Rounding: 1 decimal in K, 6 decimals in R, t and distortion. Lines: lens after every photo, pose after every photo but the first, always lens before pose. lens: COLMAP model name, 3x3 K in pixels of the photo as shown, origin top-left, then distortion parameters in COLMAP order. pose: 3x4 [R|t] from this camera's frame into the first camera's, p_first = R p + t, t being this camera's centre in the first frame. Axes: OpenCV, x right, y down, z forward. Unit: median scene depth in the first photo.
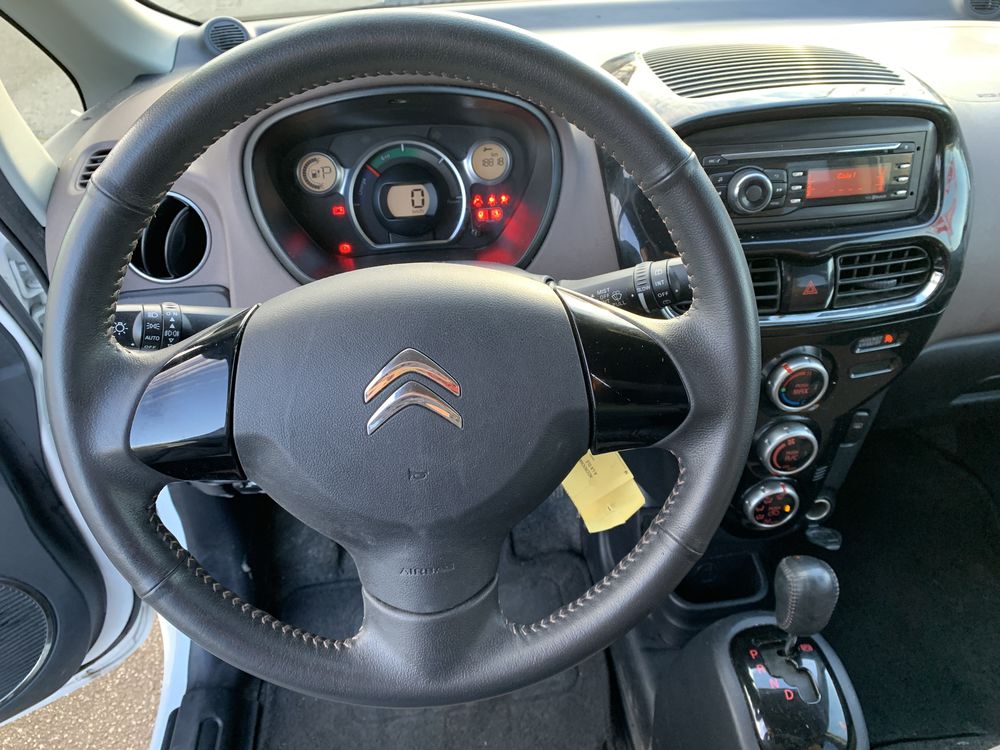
lens RADIAL K [[760.6, 0, 518.8], [0, 760.6, 381.4], [0, 0, 1]] dist [0.014010, -0.012599]
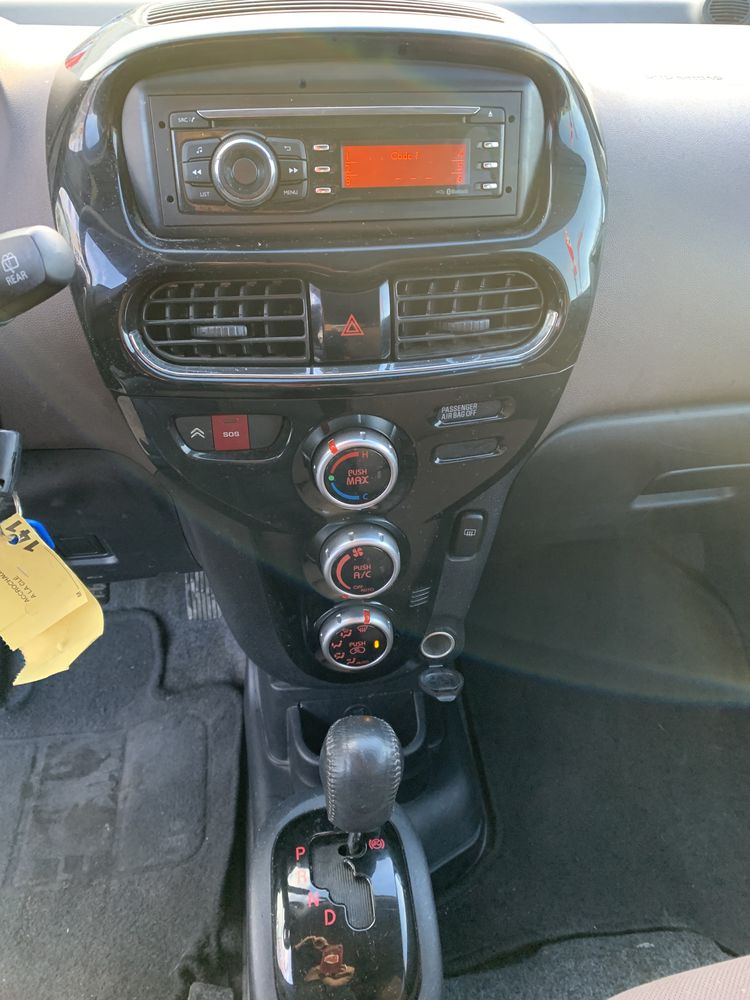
lens RADIAL K [[760.6, 0, 380.5], [0, 760.6, 502.1], [0, 0, 1]] dist [0.014010, -0.012599]
pose [[0.999539, 0.019143, 0.023581, 0.337116], [-0.019429, 0.999740, 0.011944, 0.021805], [-0.023347, -0.012397, 0.999651, 0.277372]]
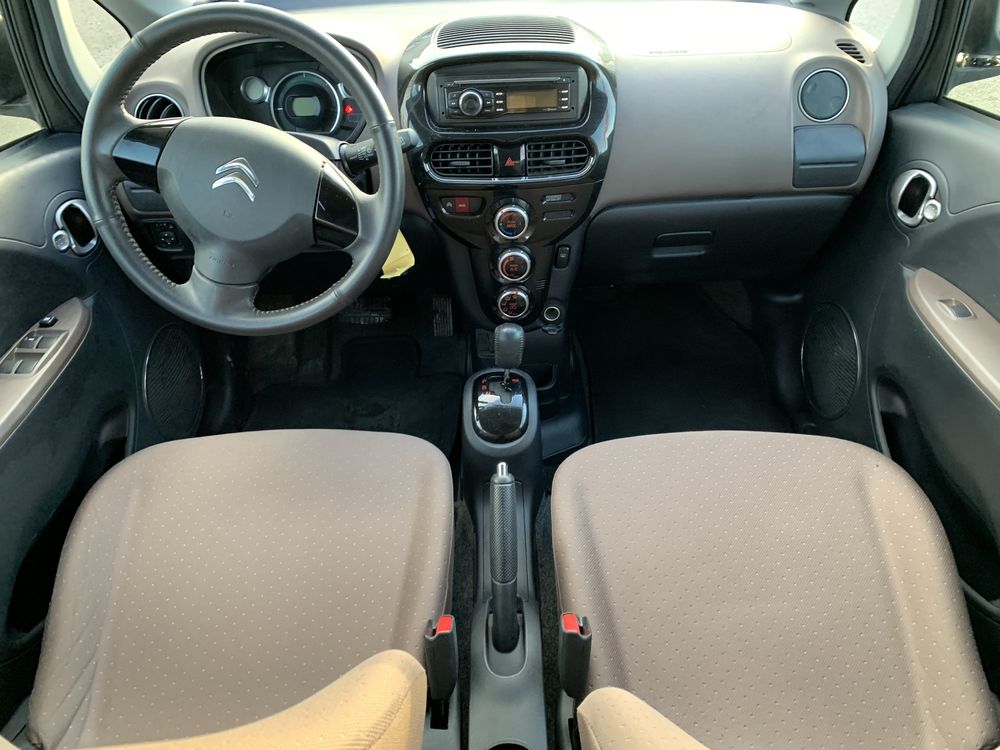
lens RADIAL K [[760.6, 0, 506.5], [0, 760.6, 396.7], [0, 0, 1]] dist [0.014010, -0.012599]
pose [[0.992587, 0.066100, -0.101987, 0.503913], [-0.058844, 0.995625, 0.072589, 0.246935], [0.106339, -0.066049, 0.992134, -0.660085]]
